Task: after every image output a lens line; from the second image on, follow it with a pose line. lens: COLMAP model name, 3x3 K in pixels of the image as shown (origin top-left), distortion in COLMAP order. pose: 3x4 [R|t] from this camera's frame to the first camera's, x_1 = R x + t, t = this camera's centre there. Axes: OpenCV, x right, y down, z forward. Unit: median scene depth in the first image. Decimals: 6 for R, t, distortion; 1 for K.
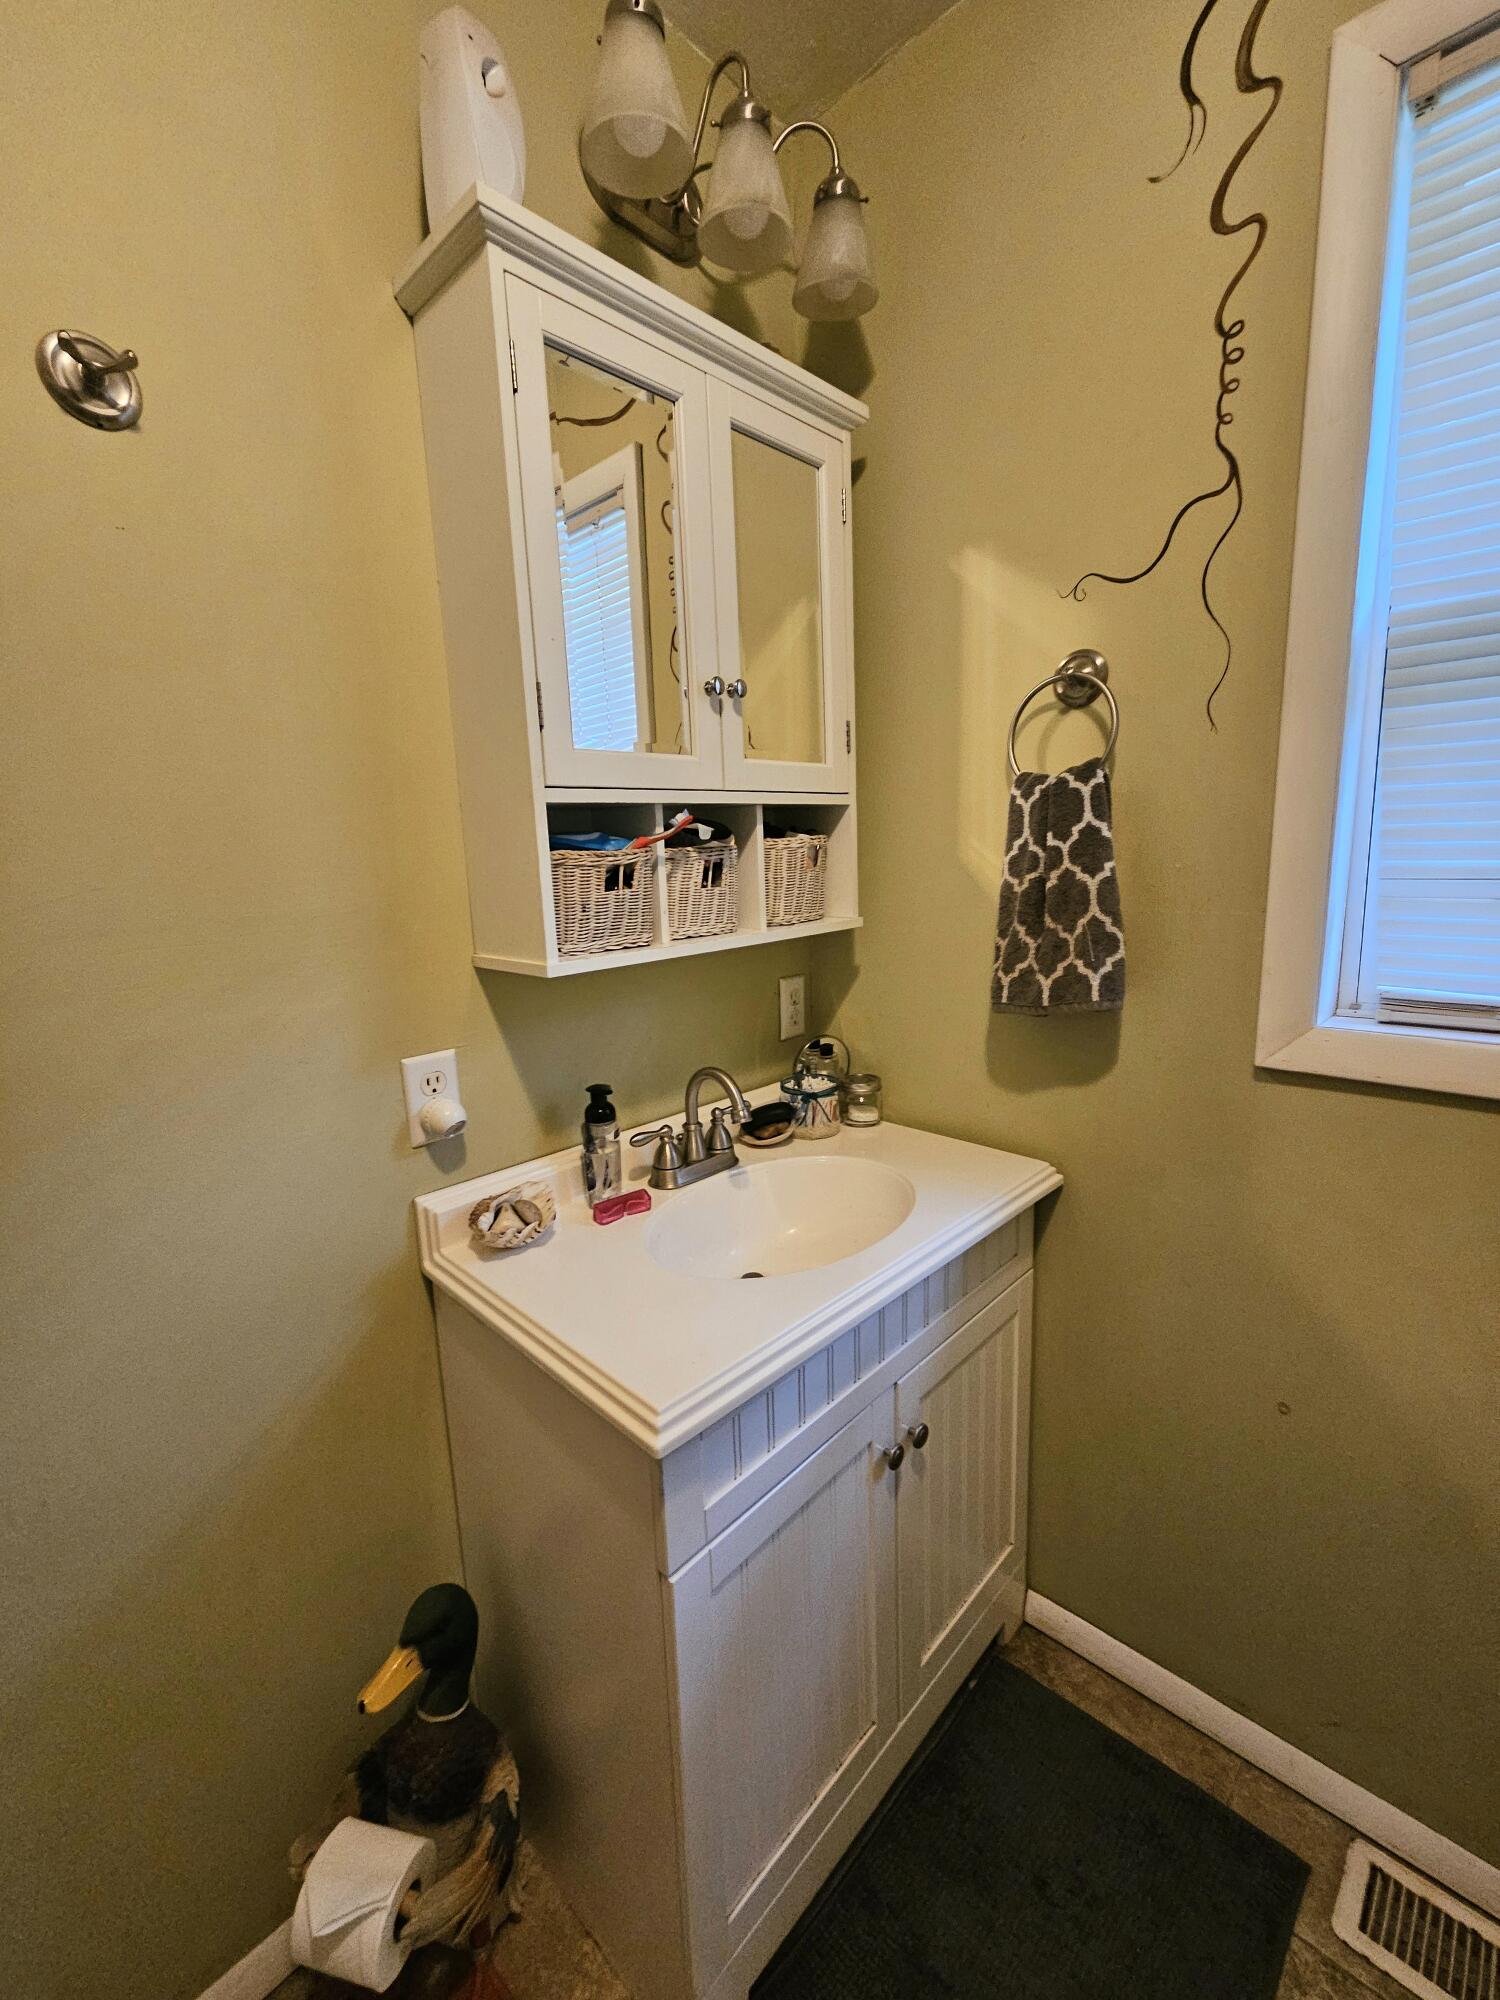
lens RADIAL K [[825.1, 0, 742.1], [0, 825.1, 996.2], [0, 0, 1]] dist [-0.000509, -0.000114]
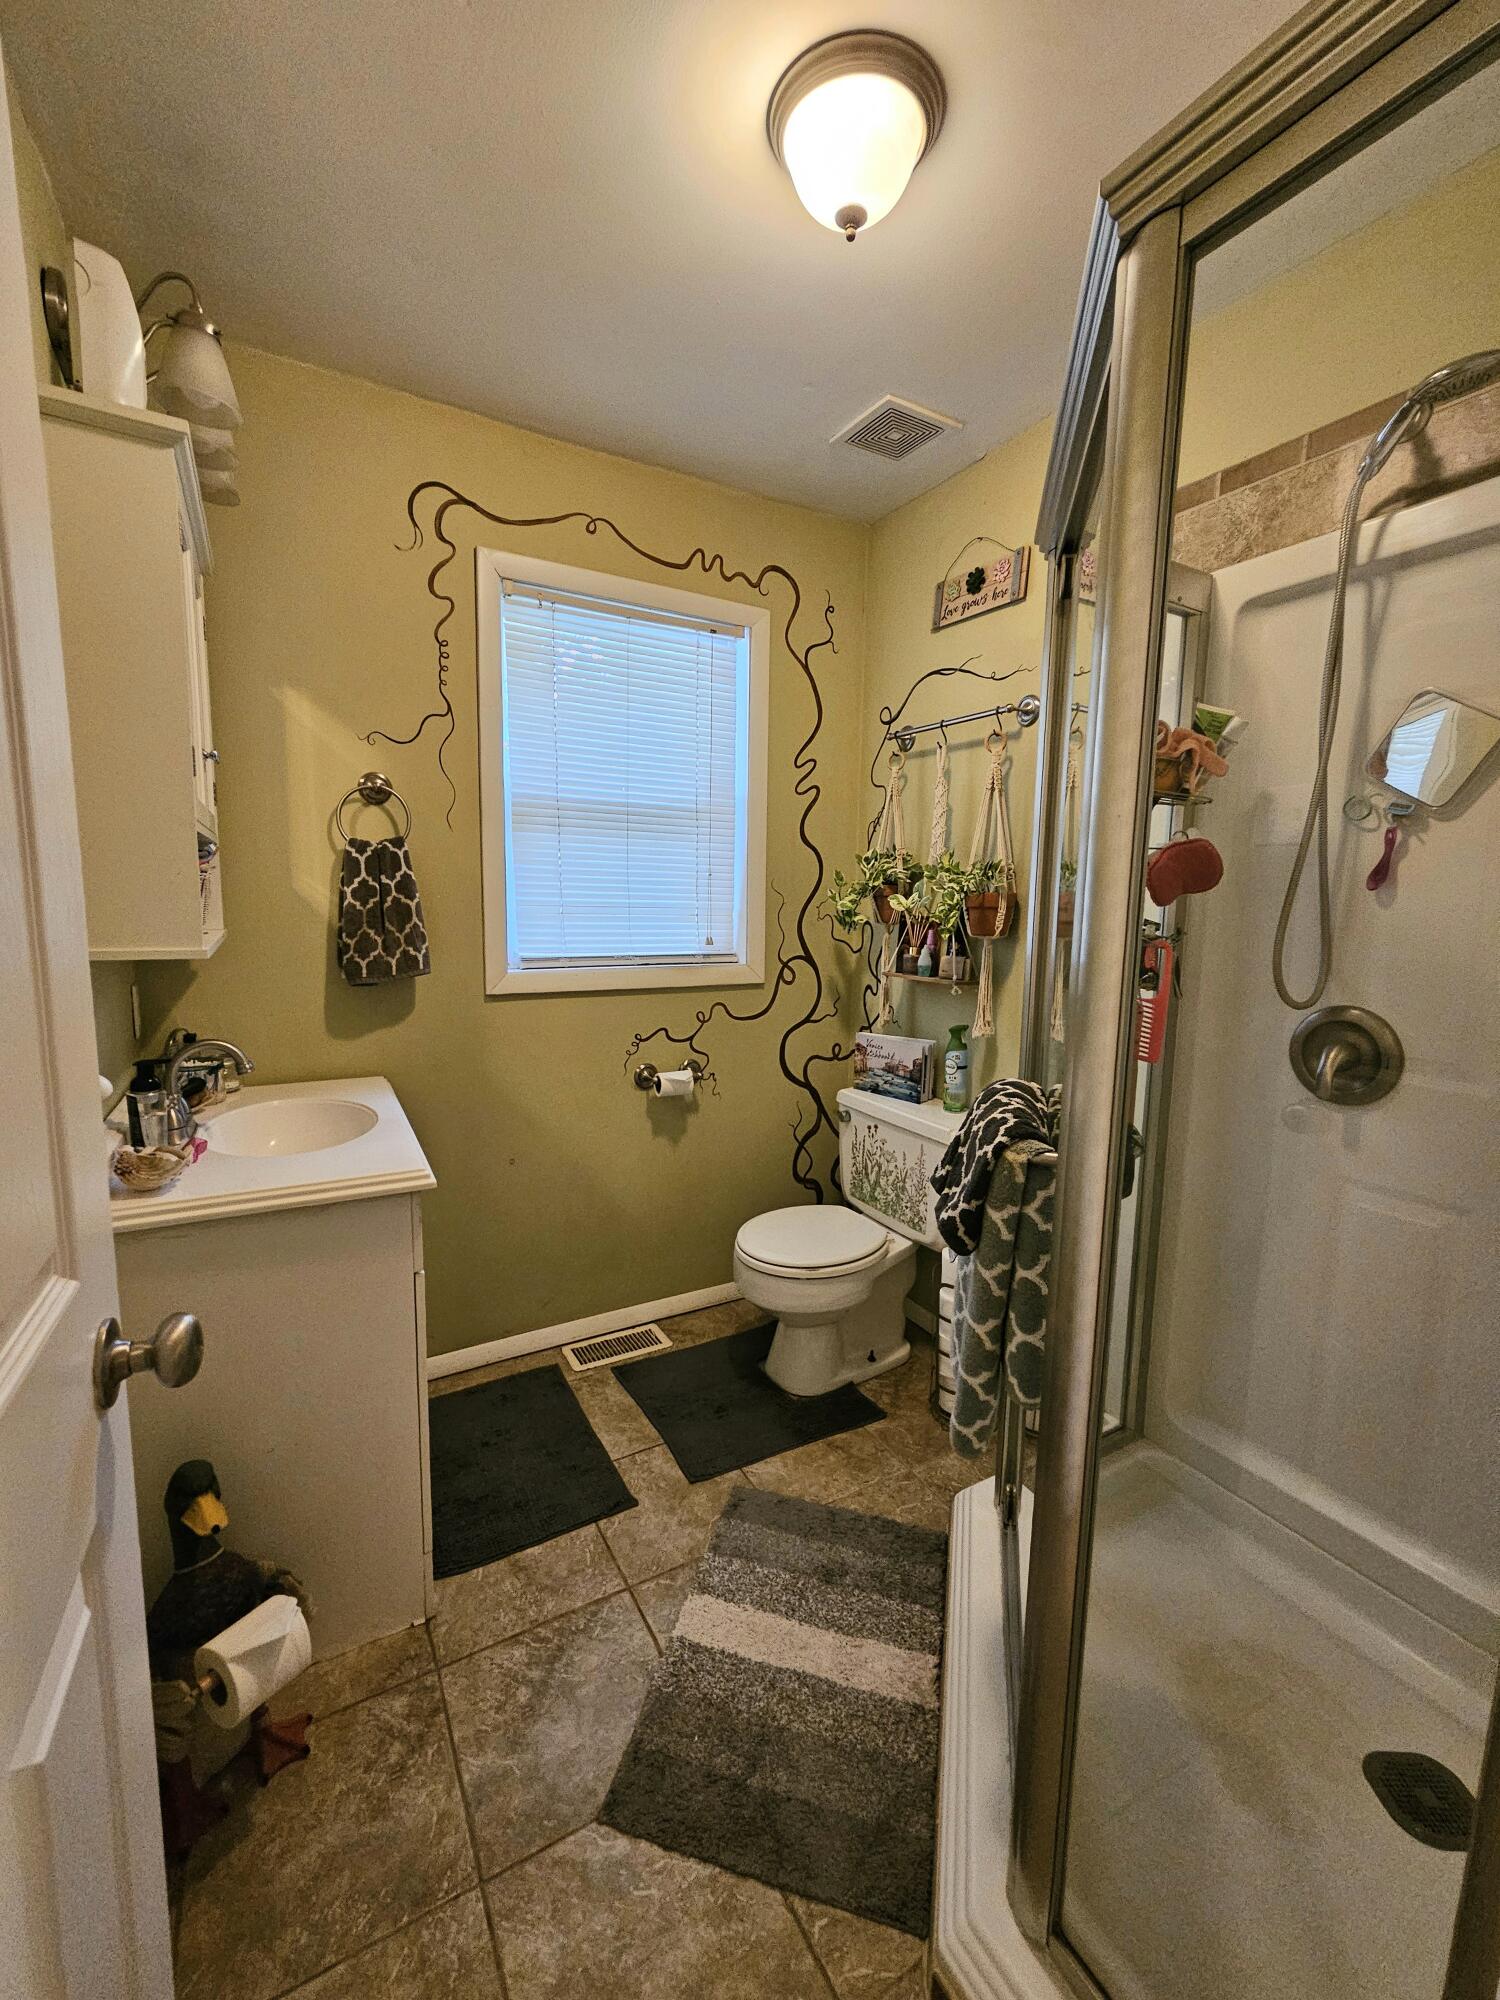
lens RADIAL K [[825.1, 0, 742.1], [0, 825.1, 996.2], [0, 0, 1]] dist [-0.000509, -0.000114]
pose [[0.278879, -0.074550, 0.957428, -1.099719], [0.143687, 0.988999, 0.035155, 0.101123], [-0.949516, 0.127766, 0.286523, -0.180811]]
